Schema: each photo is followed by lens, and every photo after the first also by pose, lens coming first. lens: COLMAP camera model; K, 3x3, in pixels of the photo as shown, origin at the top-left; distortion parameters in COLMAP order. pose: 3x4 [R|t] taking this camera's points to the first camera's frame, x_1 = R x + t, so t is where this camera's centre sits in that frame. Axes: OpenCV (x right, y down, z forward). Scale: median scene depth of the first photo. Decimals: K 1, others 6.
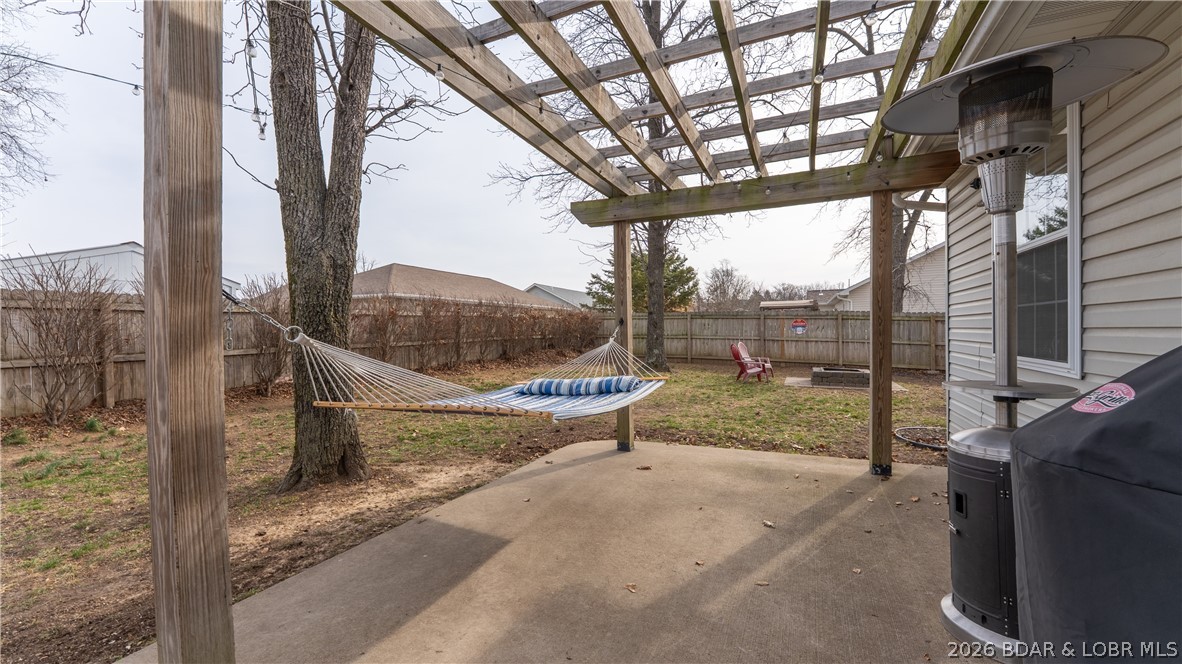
lens RADIAL K [[485.9, 0, 587.0], [0, 485.9, 325.1], [0, 0, 1]] dist [0.005671, -0.000012]
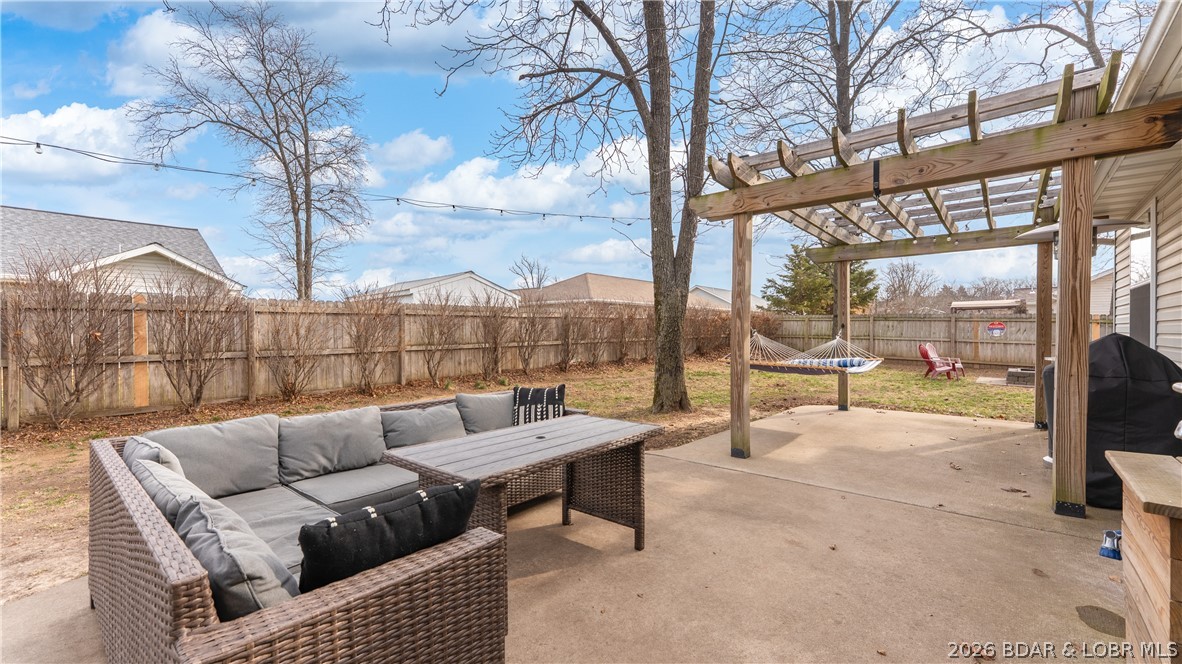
lens RADIAL K [[485.9, 0, 587.0], [0, 485.9, 325.1], [0, 0, 1]] dist [0.005671, -0.000012]
pose [[0.955290, 0.007411, -0.295578, -0.085432], [-0.006839, 0.999972, 0.002967, -0.002984], [0.295592, -0.000813, 0.955314, -0.245831]]
